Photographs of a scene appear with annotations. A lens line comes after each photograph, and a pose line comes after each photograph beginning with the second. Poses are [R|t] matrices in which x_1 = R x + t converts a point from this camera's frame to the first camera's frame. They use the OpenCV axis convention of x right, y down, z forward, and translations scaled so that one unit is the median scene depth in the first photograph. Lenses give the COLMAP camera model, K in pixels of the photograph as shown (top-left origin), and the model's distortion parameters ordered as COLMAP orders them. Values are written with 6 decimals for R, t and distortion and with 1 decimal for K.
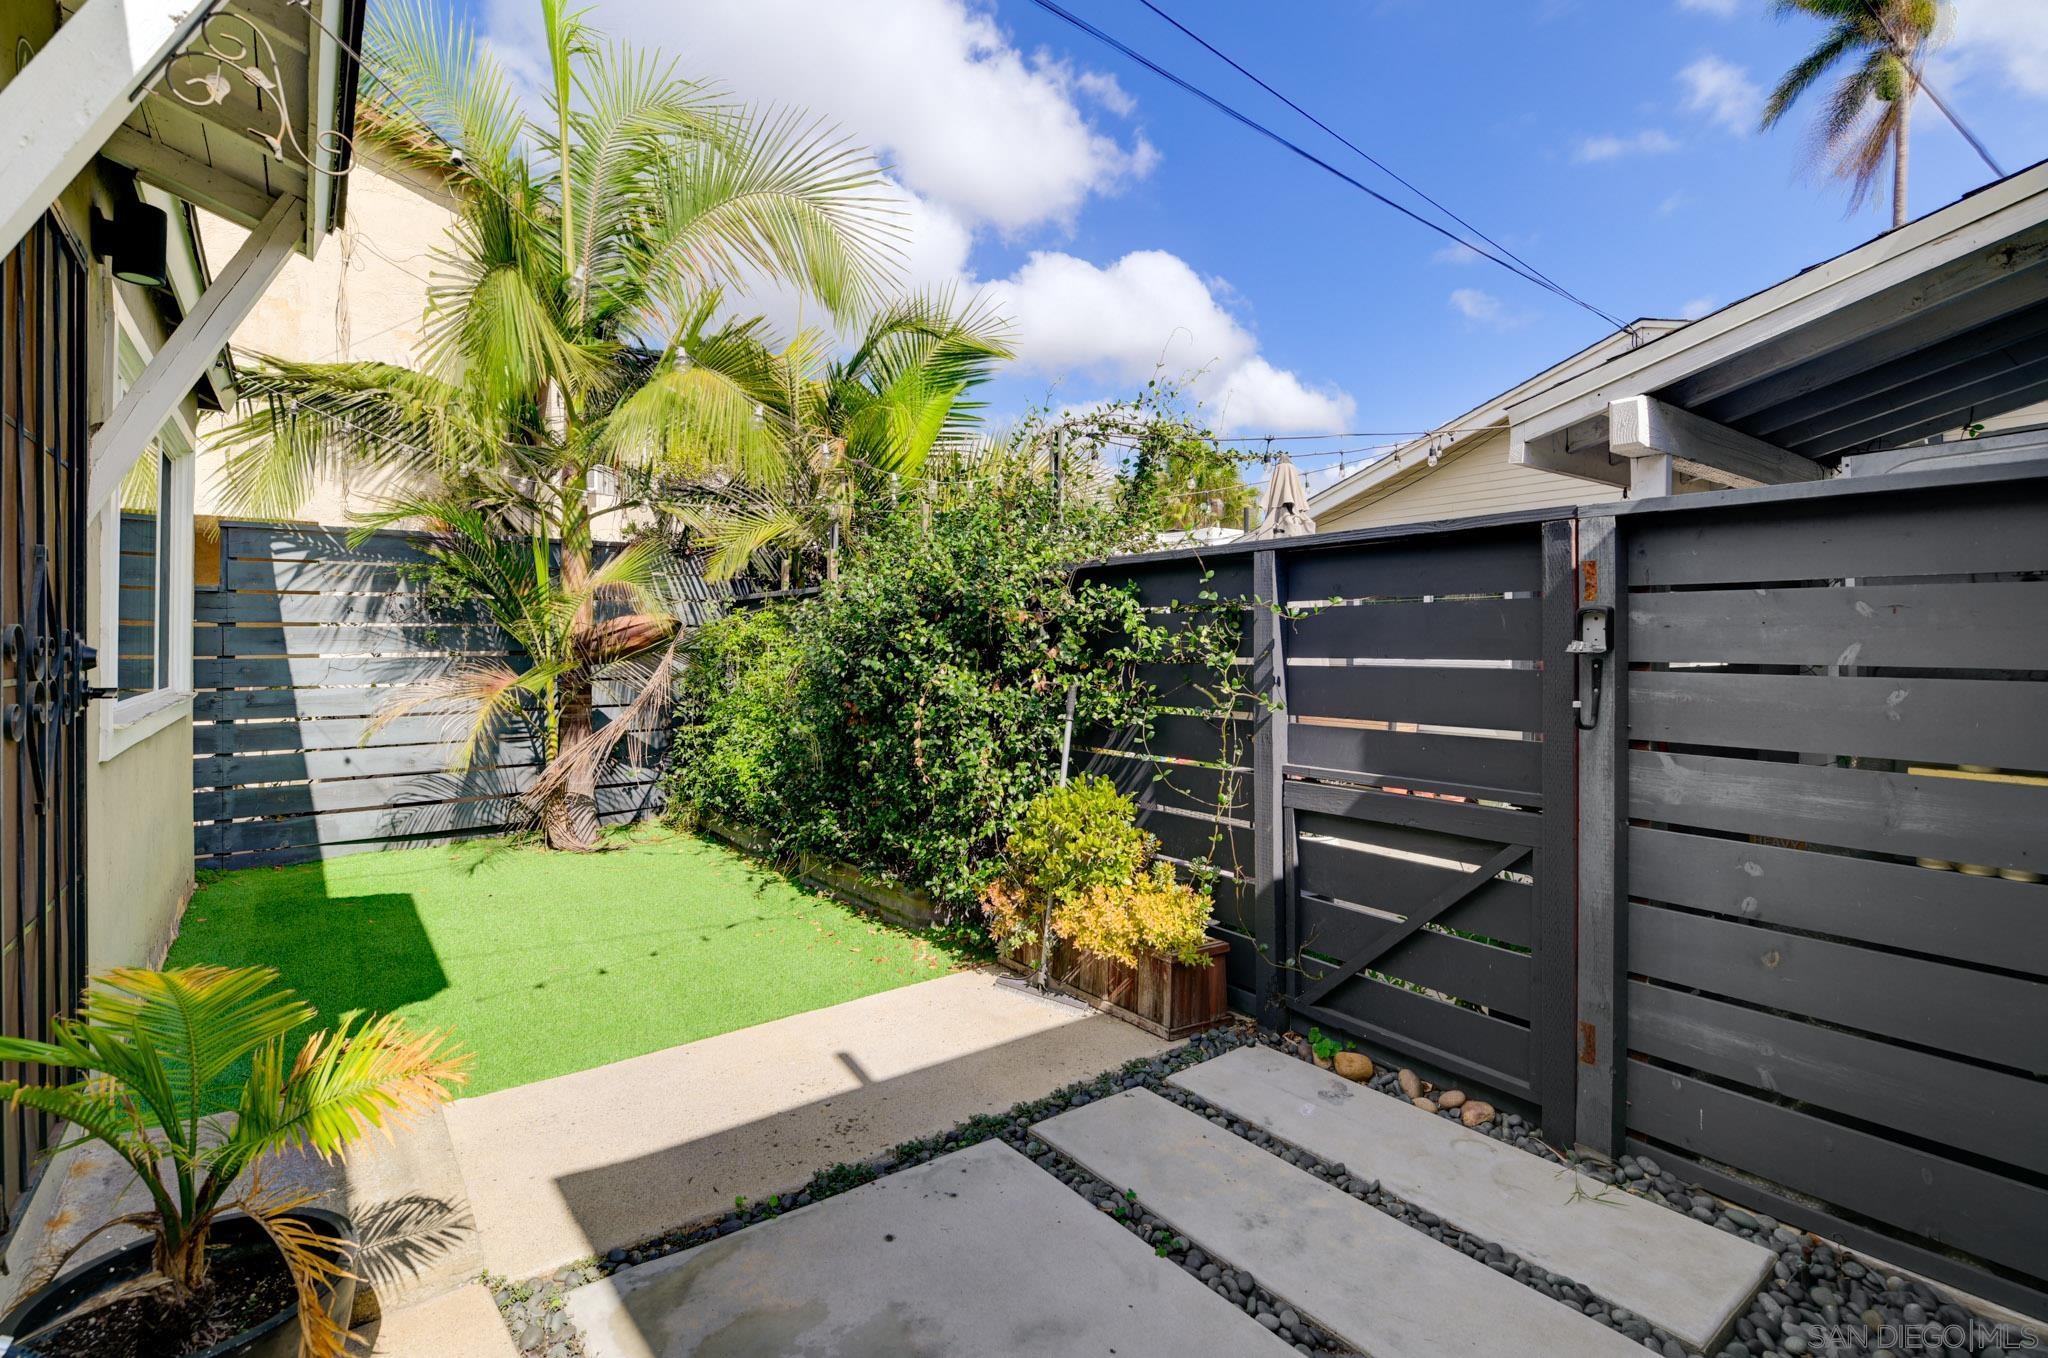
lens RADIAL K [[938.0, 0, 1011.9], [0, 938.0, 675.9], [0, 0, 1]] dist [0.000965, 0.000080]
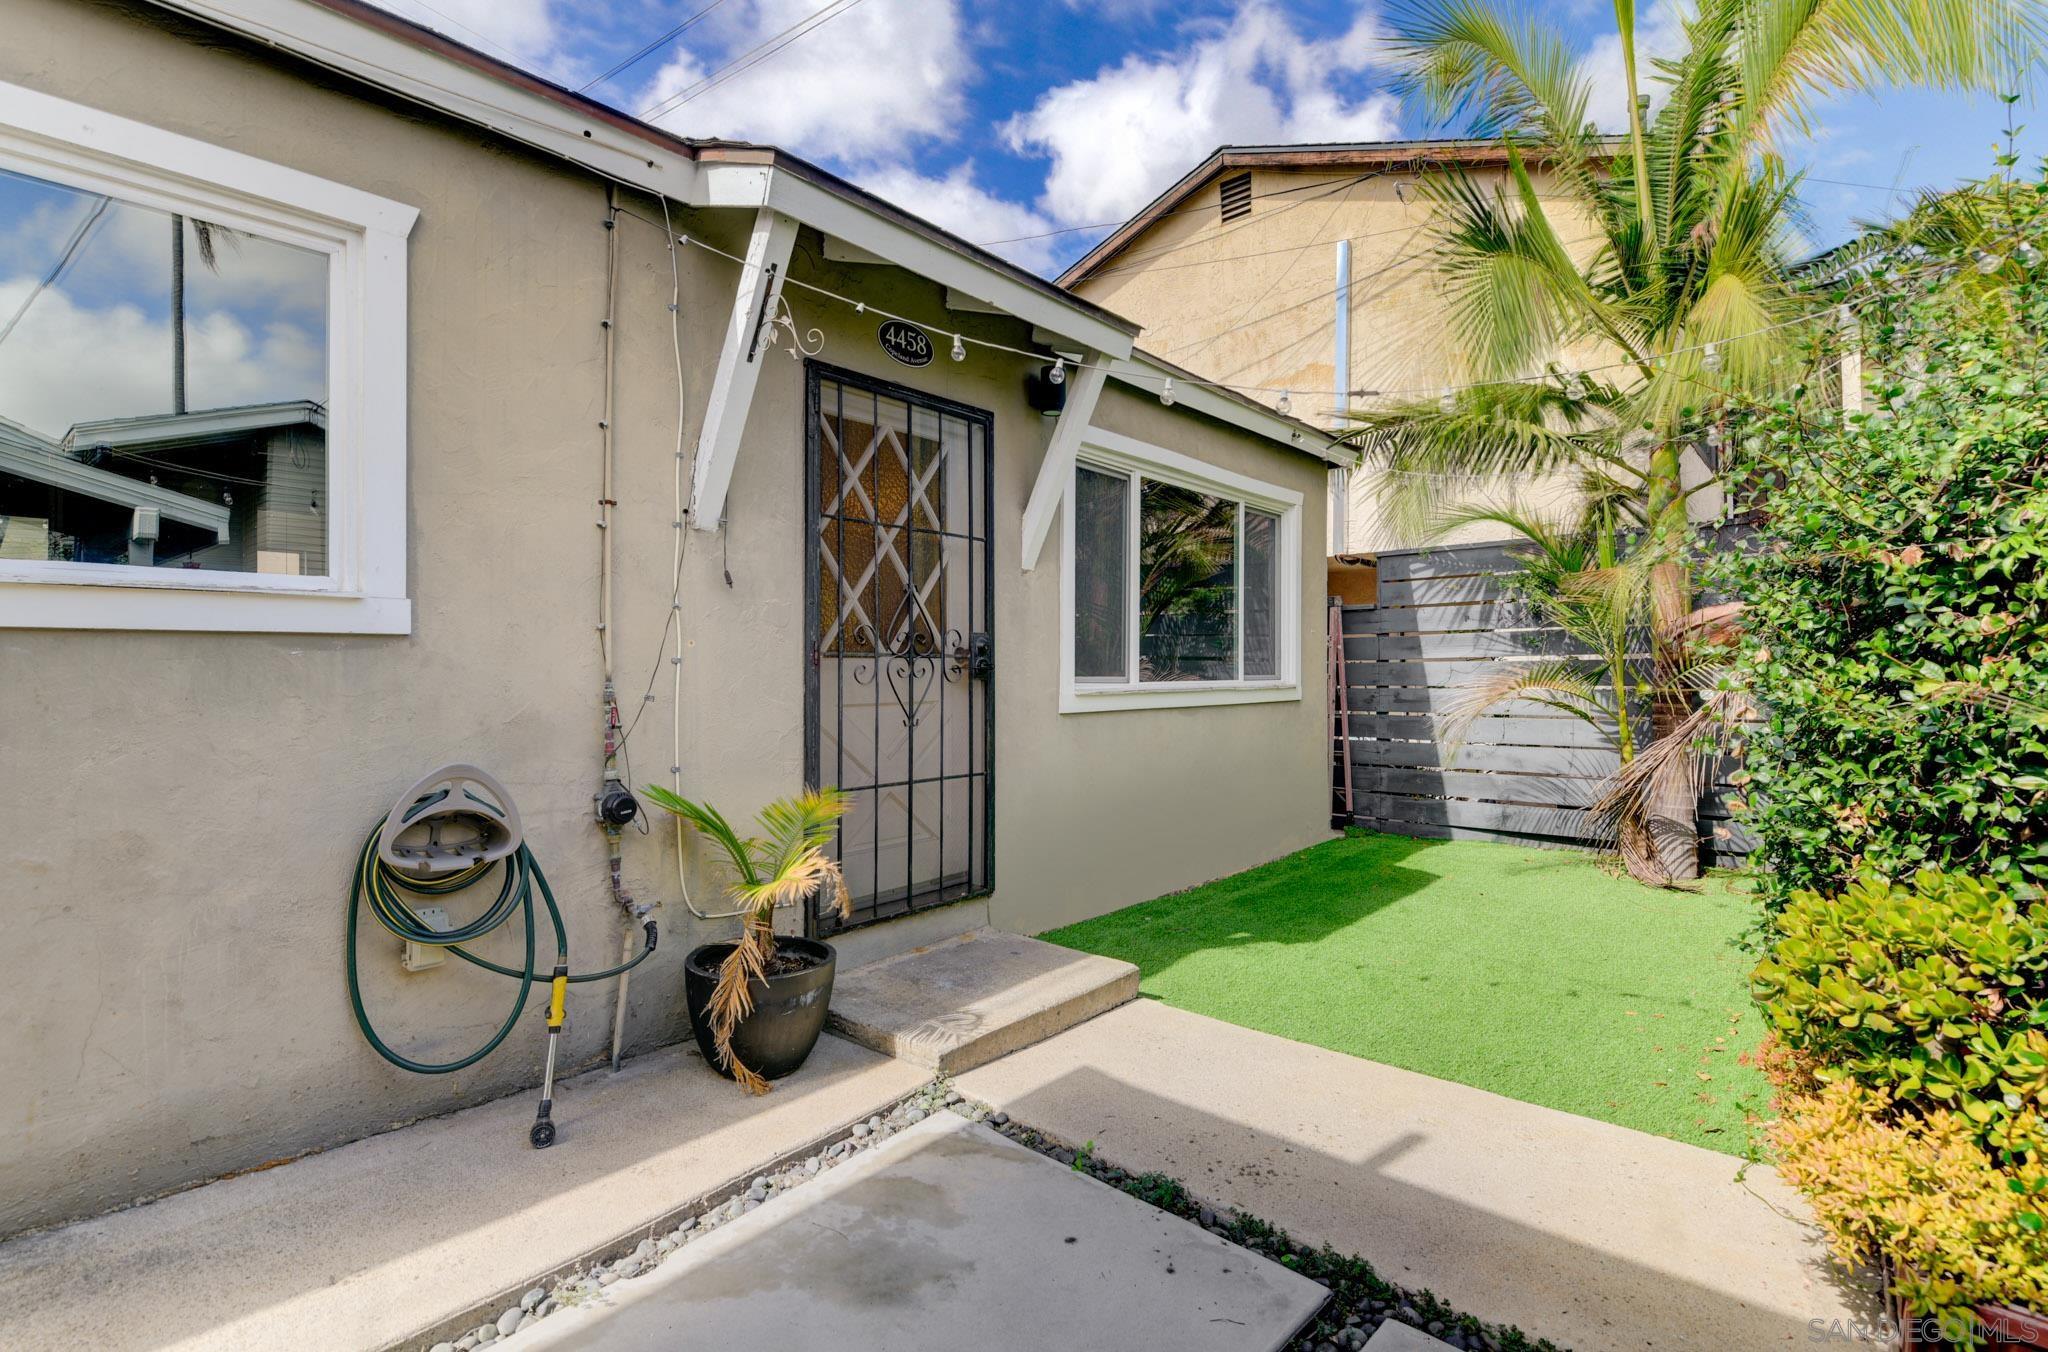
lens RADIAL K [[938.0, 0, 1011.9], [0, 938.0, 672.9], [0, 0, 1]] dist [0.000965, 0.000080]
pose [[0.190356, -0.002482, -0.981712, 0.448441], [-0.024073, 0.999684, -0.007195, 0.025589], [0.981420, 0.025002, 0.190236, 0.435653]]
